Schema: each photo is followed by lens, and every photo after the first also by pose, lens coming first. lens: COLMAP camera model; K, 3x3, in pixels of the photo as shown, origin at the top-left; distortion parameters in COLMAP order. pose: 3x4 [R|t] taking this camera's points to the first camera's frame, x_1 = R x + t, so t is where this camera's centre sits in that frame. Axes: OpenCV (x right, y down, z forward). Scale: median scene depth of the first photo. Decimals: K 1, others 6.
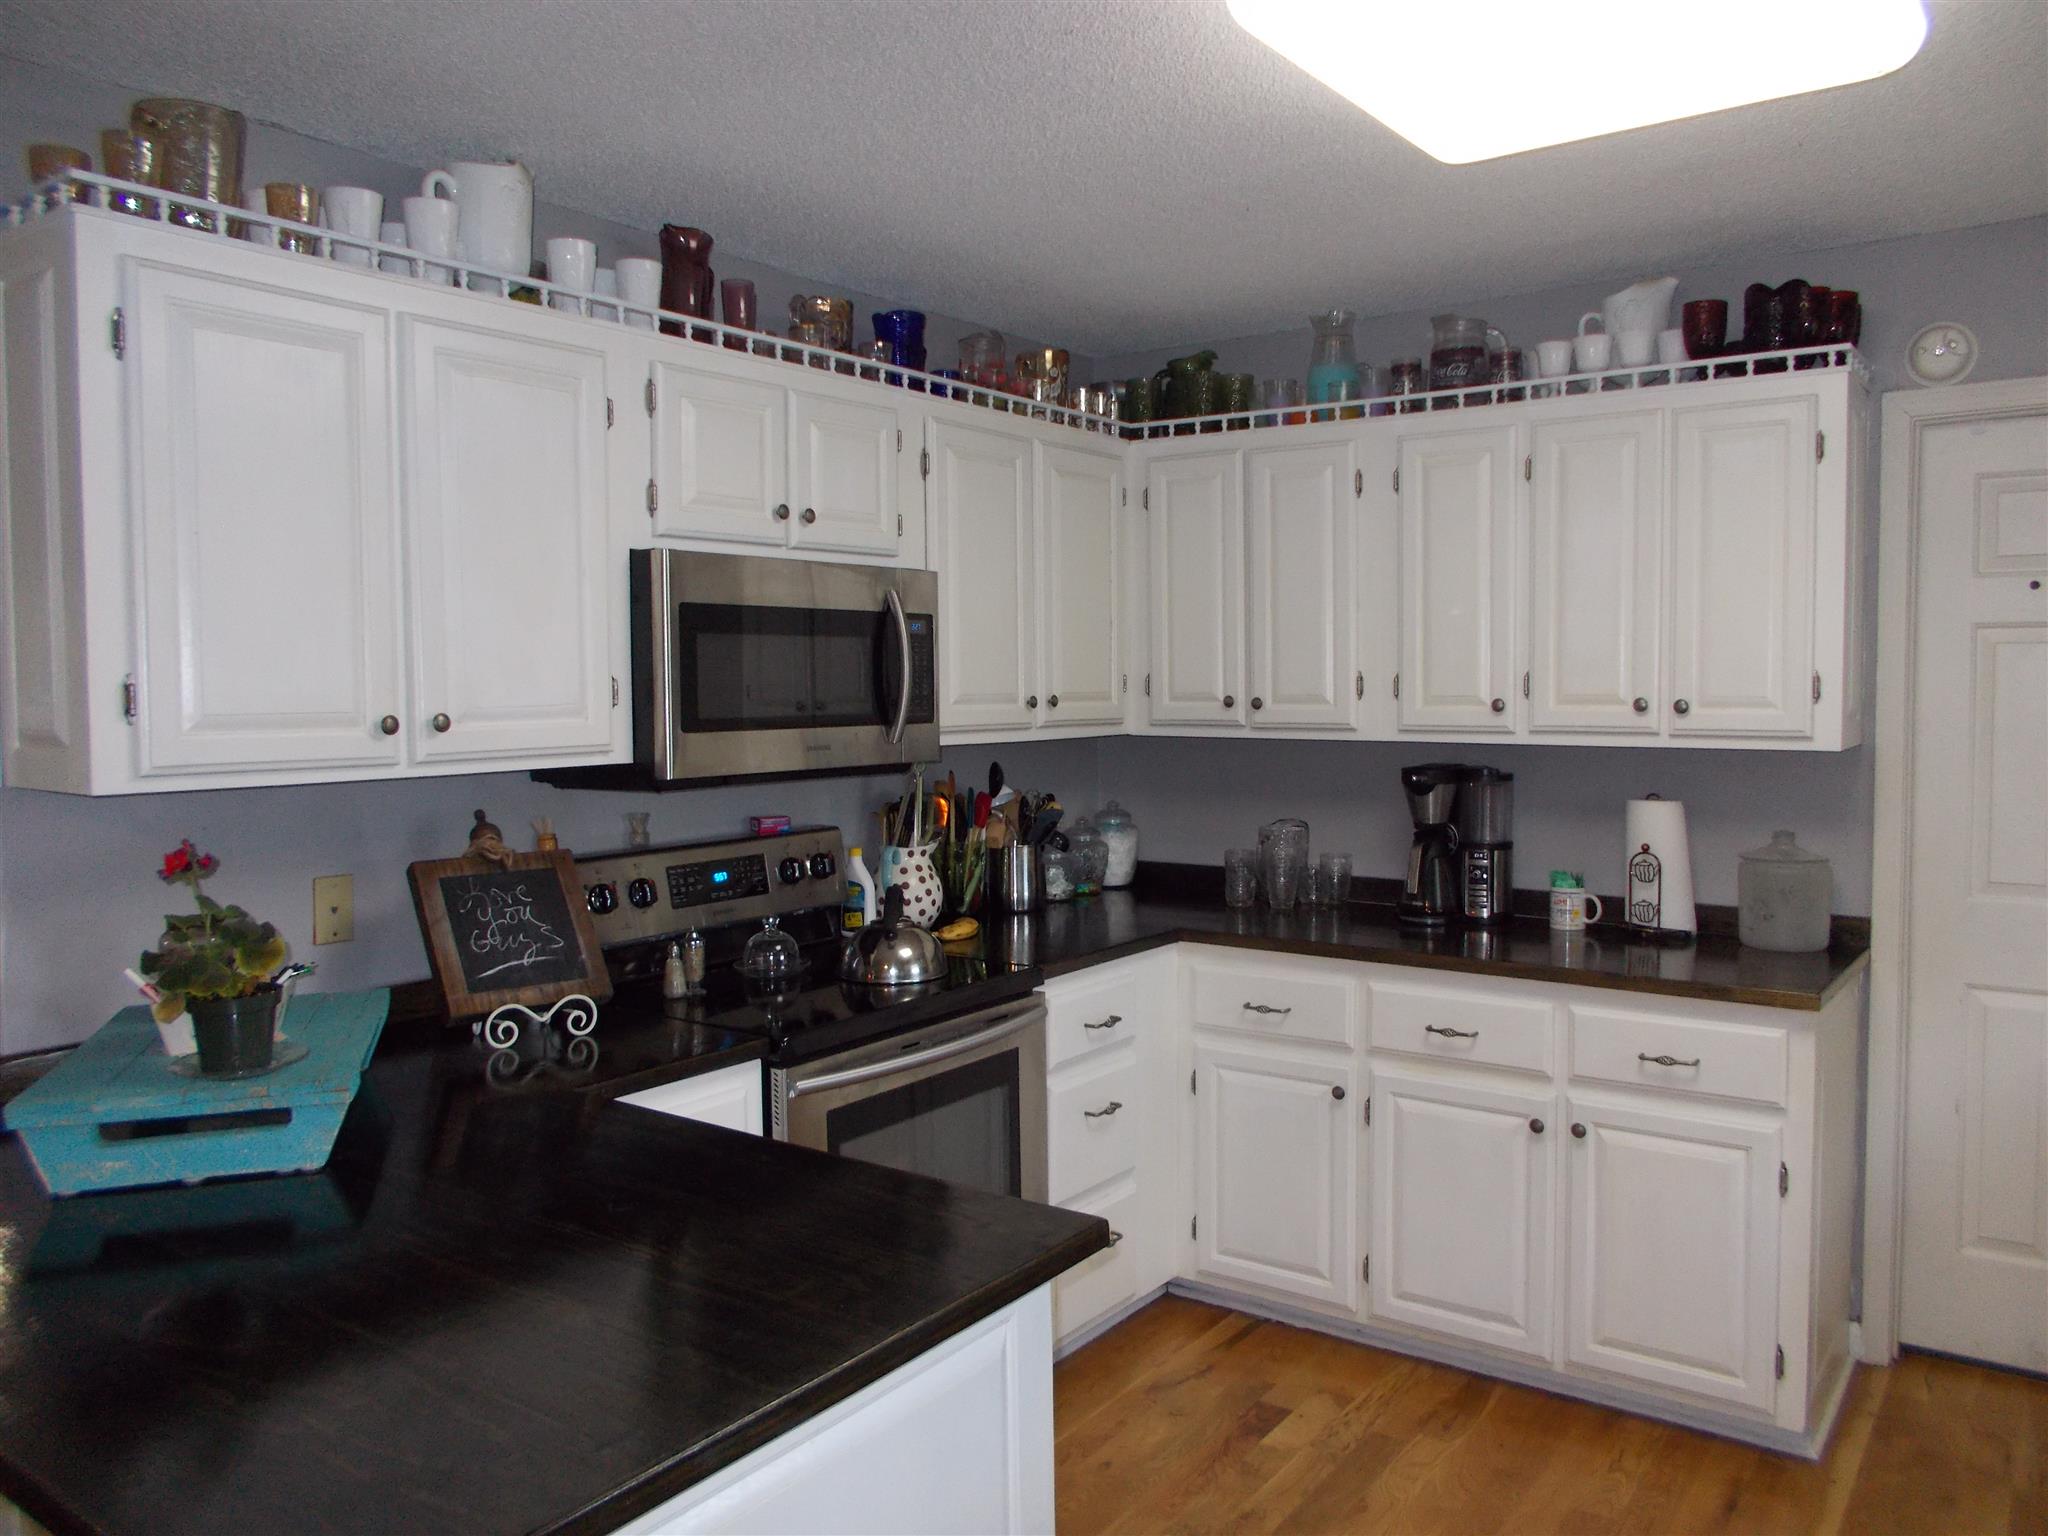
lens RADIAL K [[1549.0, 0, 1019.9], [0, 1549.0, 743.9], [0, 0, 1]] dist [0.001513, 0.002239]
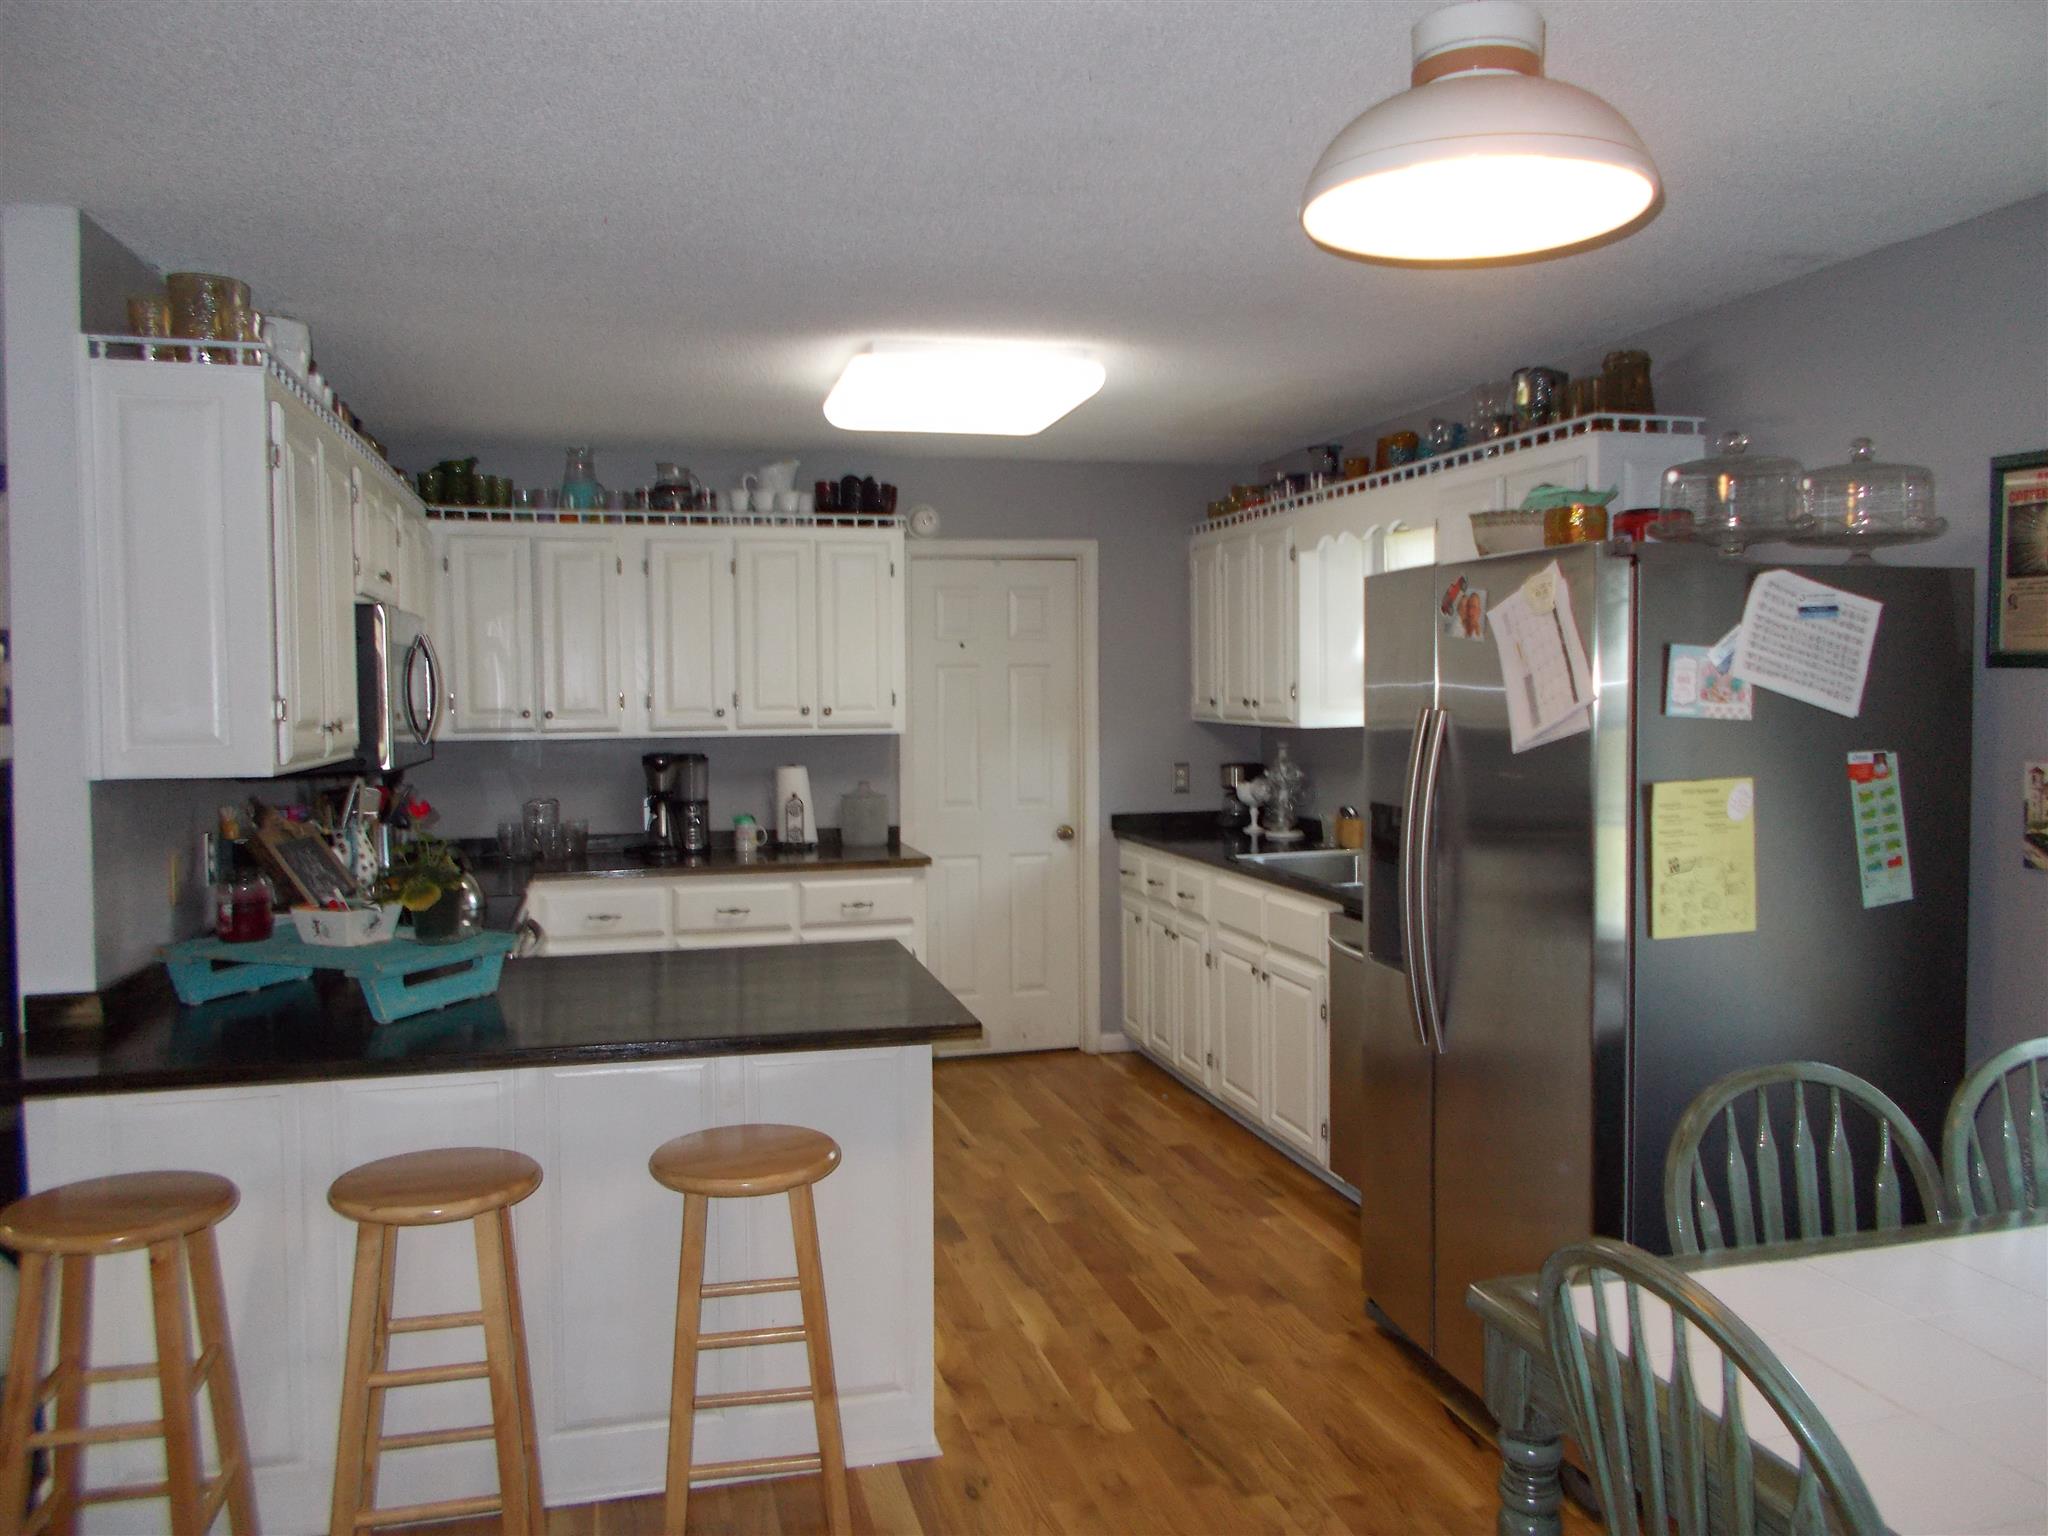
lens RADIAL K [[1549.0, 0, 1019.9], [0, 1549.0, 743.9], [0, 0, 1]] dist [0.001513, 0.002239]
pose [[0.640172, -0.030764, 0.767615, -0.728543], [0.041622, 0.999119, 0.005331, 0.012244], [-0.767103, 0.028537, 0.640889, -0.270259]]
